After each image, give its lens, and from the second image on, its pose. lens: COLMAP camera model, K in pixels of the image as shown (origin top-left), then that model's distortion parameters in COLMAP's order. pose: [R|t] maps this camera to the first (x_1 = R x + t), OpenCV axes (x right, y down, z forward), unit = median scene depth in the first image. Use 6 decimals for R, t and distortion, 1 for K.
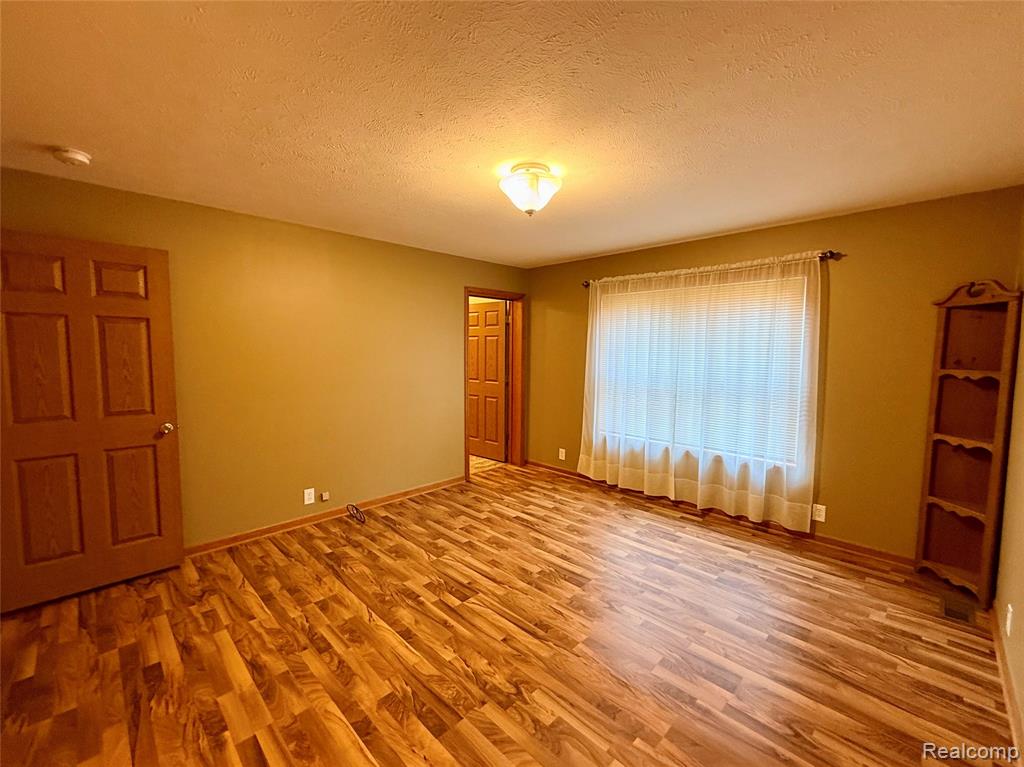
lens RADIAL K [[413.6, 0, 507.9], [0, 413.6, 385.6], [0, 0, 1]] dist [-0.000263, 0.000042]
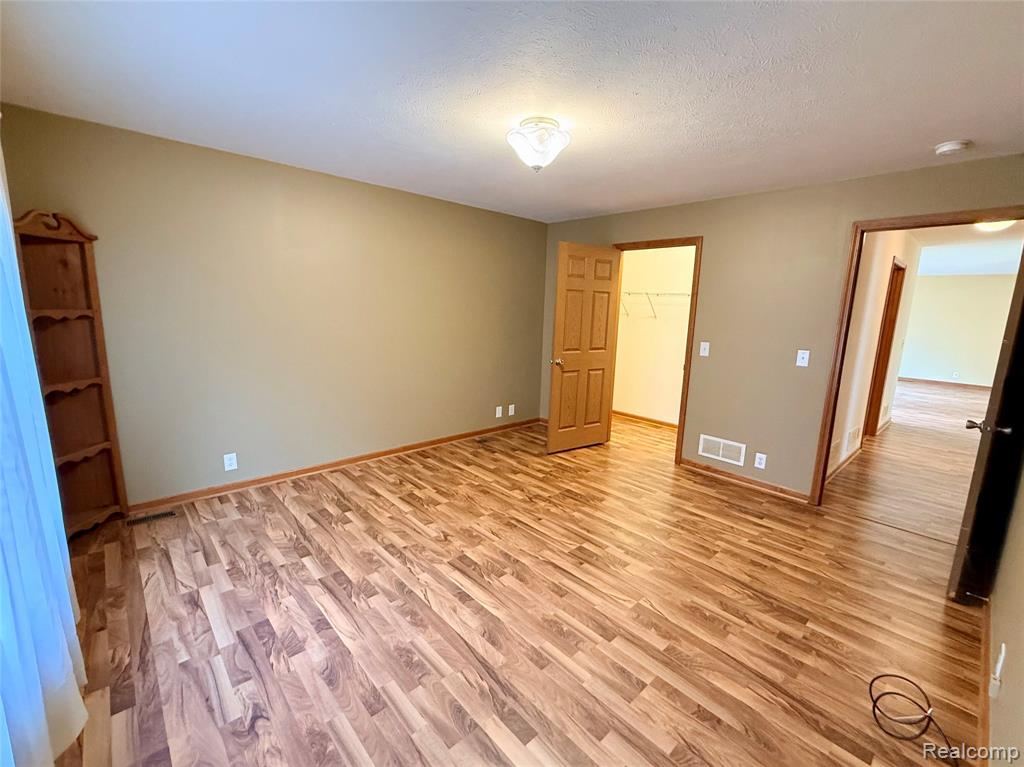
lens RADIAL K [[413.6, 0, 509.1], [0, 413.6, 382.5], [0, 0, 1]] dist [-0.000263, 0.000042]
pose [[-0.998345, -0.046889, 0.033301, 0.056893], [-0.036059, 0.961423, 0.272701, -0.160535], [-0.044803, 0.271049, -0.961522, 1.791970]]
